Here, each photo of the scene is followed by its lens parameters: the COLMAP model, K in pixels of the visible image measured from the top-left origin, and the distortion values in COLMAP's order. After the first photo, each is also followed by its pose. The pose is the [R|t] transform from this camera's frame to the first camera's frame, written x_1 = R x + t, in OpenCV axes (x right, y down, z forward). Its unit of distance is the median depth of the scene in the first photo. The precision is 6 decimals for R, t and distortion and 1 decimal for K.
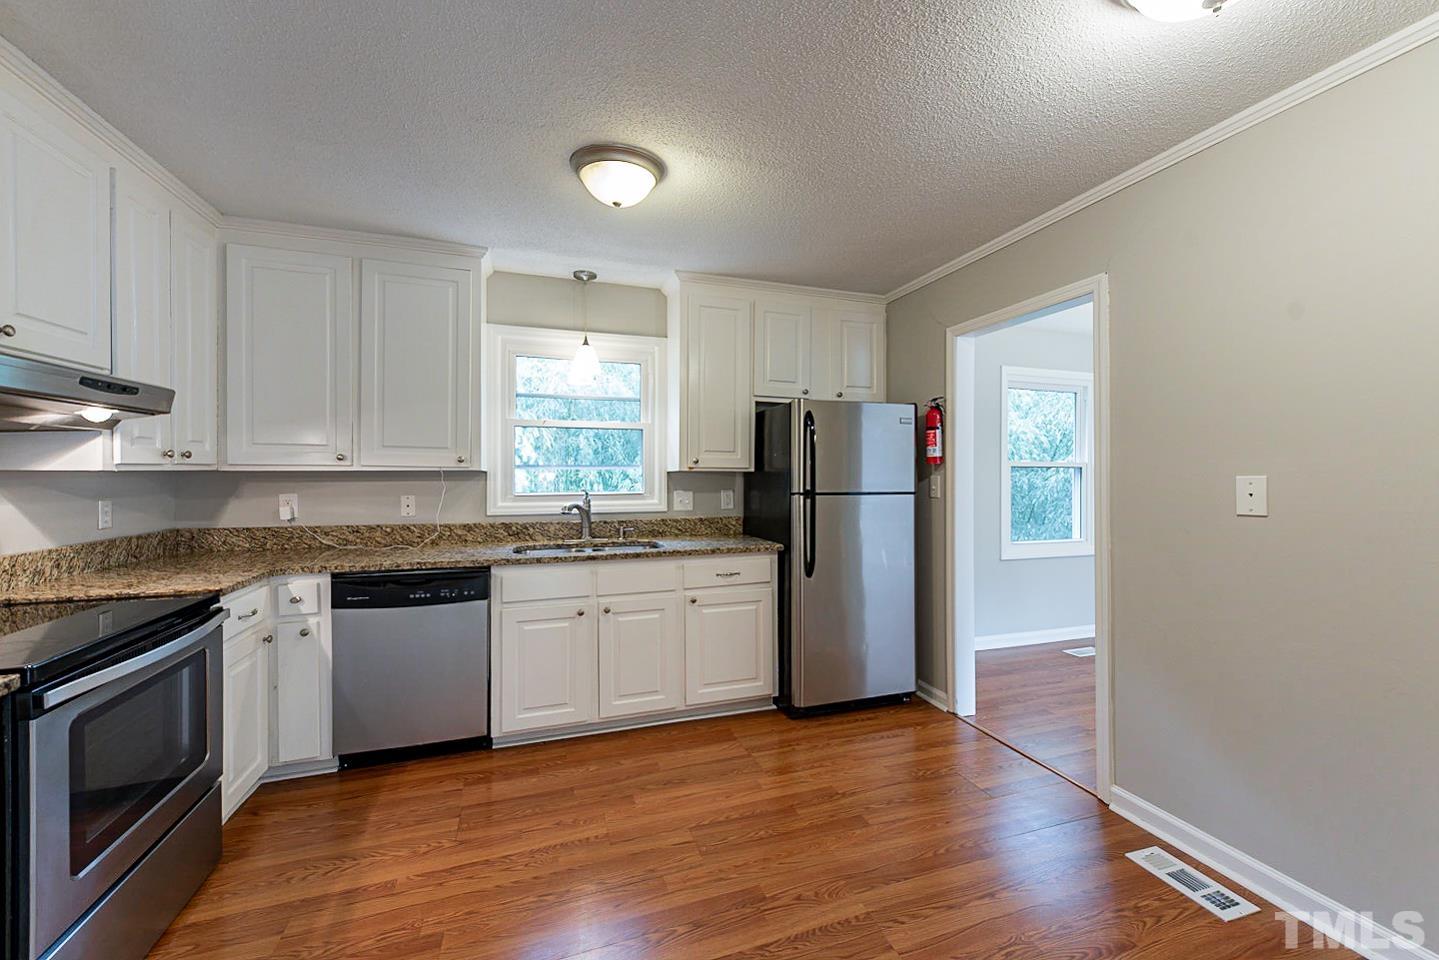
lens RADIAL K [[568.6, 0, 727.9], [0, 568.6, 473.1], [0, 0, 1]] dist [0.002815, -0.002015]
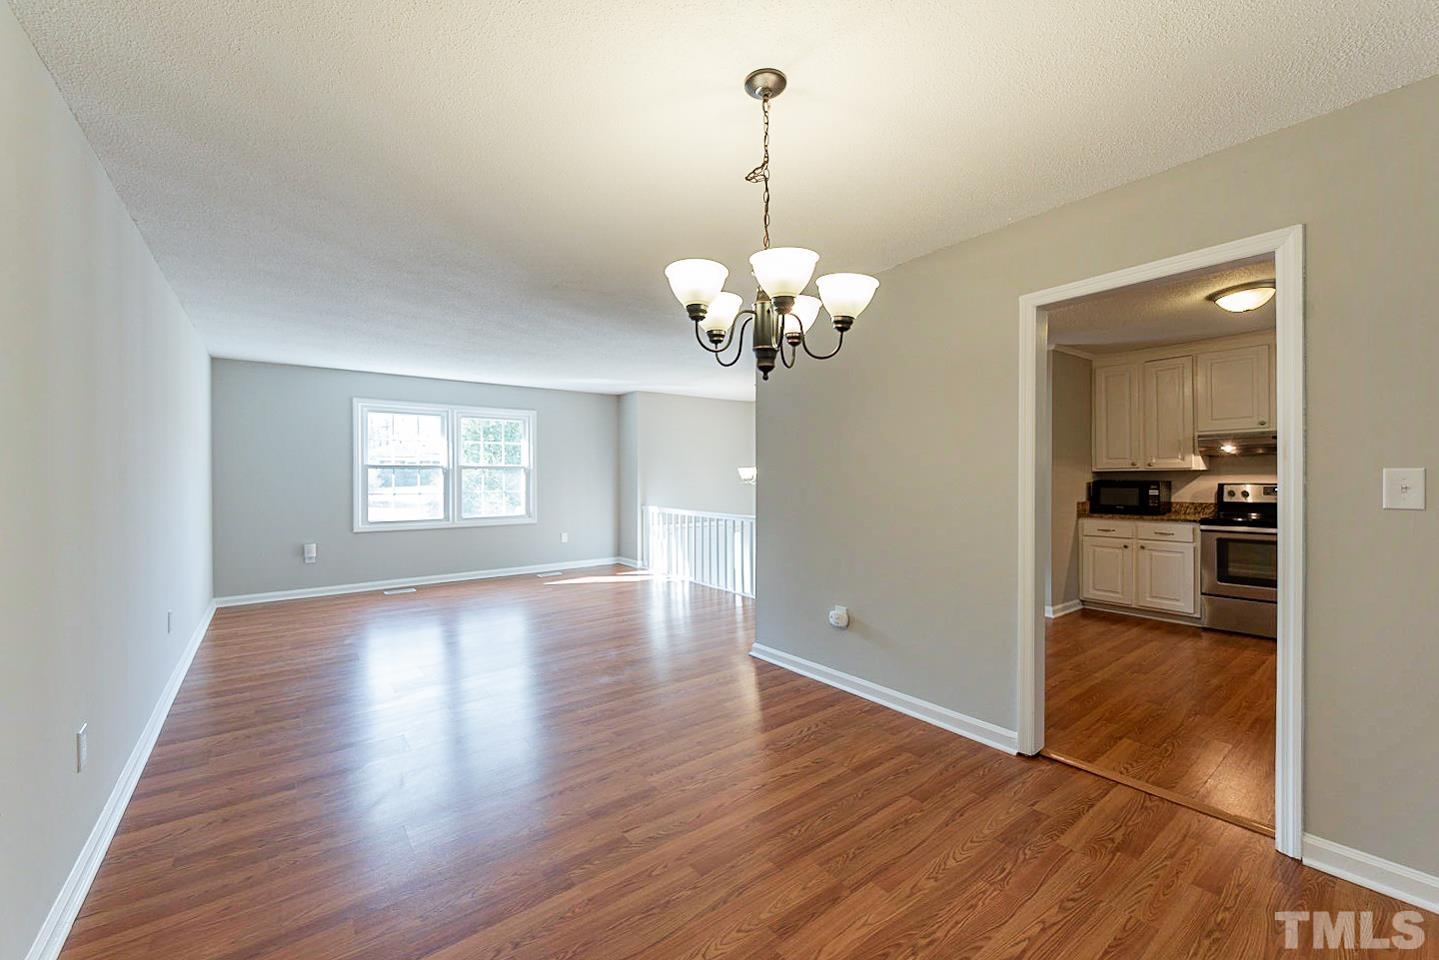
lens RADIAL K [[568.6, 0, 690.6], [0, 568.6, 480.7], [0, 0, 1]] dist [0.002815, -0.002015]
pose [[-0.962088, 0.009245, -0.272583, 1.477256], [0.008254, 0.999955, 0.004782, 0.012389], [0.272615, 0.002351, -0.962120, 1.718651]]
